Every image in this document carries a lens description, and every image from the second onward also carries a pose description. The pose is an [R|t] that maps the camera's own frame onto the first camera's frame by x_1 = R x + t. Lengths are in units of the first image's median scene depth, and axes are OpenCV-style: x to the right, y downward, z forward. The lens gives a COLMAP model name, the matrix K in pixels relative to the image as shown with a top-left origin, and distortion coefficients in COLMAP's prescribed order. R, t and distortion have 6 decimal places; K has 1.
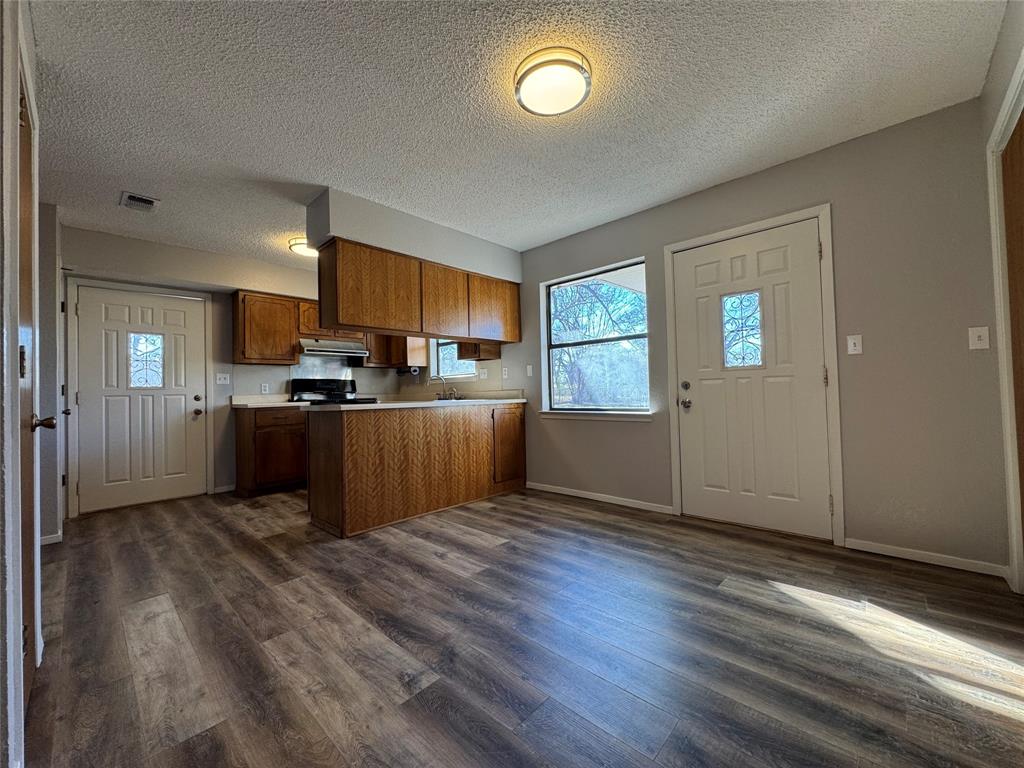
lens RADIAL K [[407.4, 0, 514.8], [0, 407.4, 383.5], [0, 0, 1]] dist [-0.003214, 0.000642]
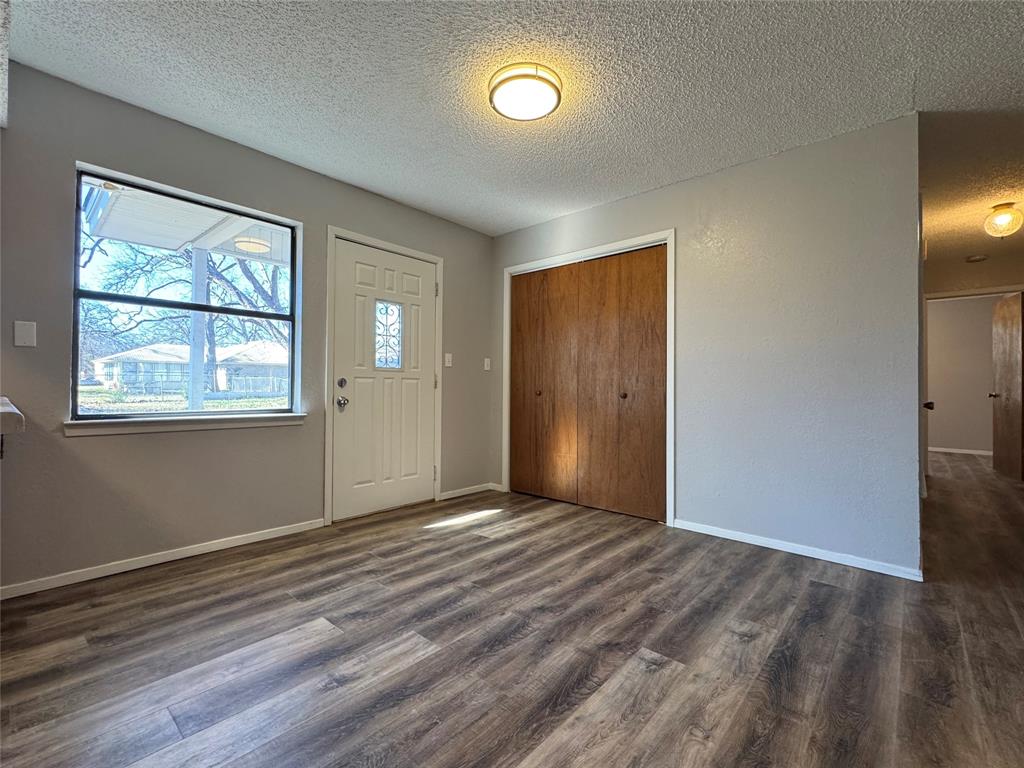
lens RADIAL K [[454.6, 0, 509.4], [0, 454.6, 384.4], [0, 0, 1]] dist [-0.000537, 0.000470]
pose [[-0.026950, 0.033682, 0.999069, -0.779739], [-0.031330, 0.998913, -0.034522, 0.040296], [-0.999146, -0.032231, -0.025865, 0.779109]]
